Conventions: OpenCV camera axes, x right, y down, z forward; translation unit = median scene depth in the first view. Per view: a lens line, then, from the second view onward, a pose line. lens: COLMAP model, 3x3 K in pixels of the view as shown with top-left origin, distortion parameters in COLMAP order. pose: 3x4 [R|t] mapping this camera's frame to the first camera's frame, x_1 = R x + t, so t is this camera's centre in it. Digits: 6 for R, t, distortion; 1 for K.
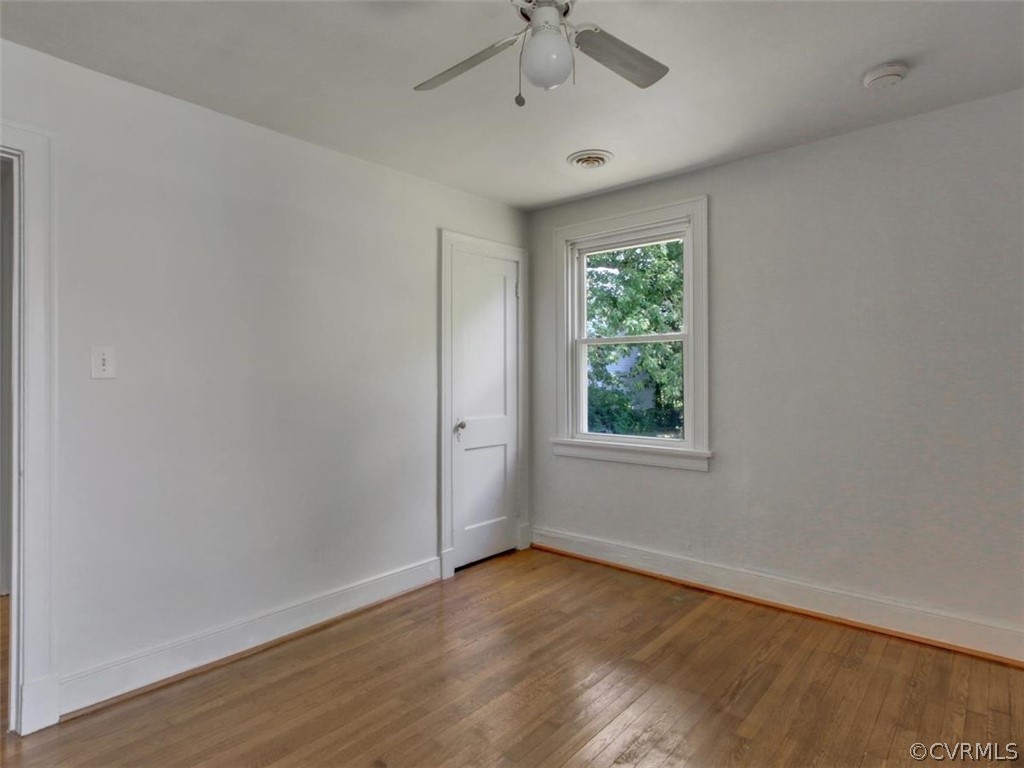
lens RADIAL K [[558.3, 0, 500.4], [0, 558.3, 375.1], [0, 0, 1]] dist [-0.001377, 0.002607]
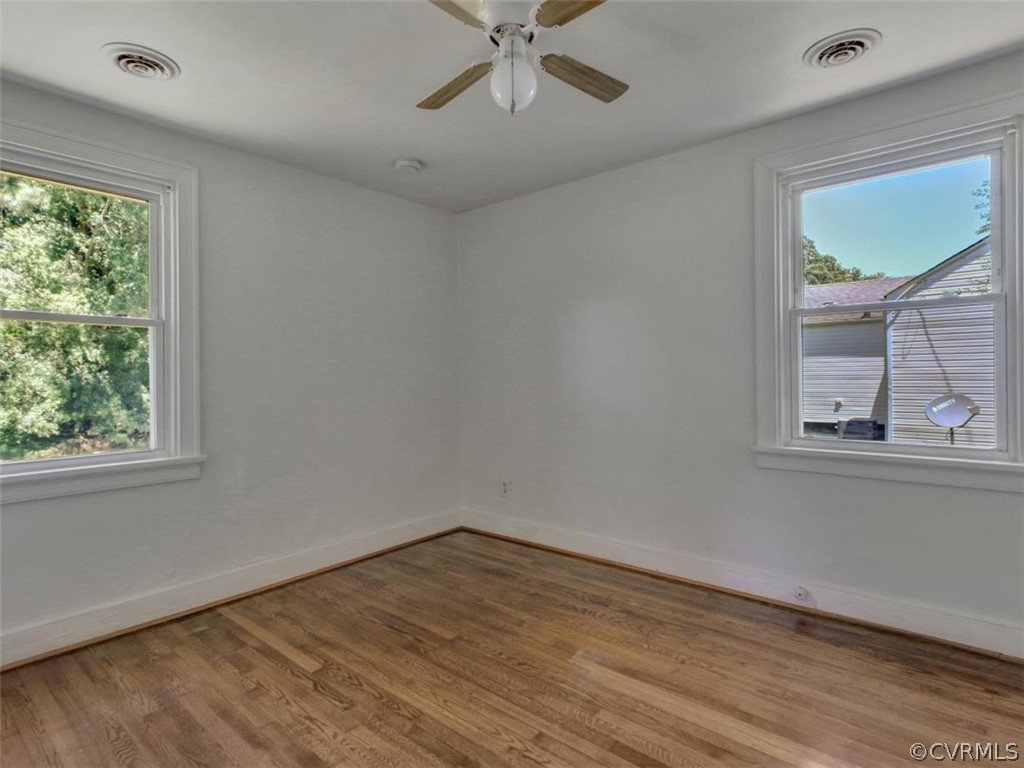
lens RADIAL K [[558.3, 0, 500.4], [0, 558.3, 375.1], [0, 0, 1]] dist [-0.001377, 0.002607]
pose [[-0.006133, 0.000687, 0.999981, -0.608399], [0.008275, 0.999966, -0.000636, 0.014727], [-0.999947, 0.008271, -0.006139, 0.603009]]
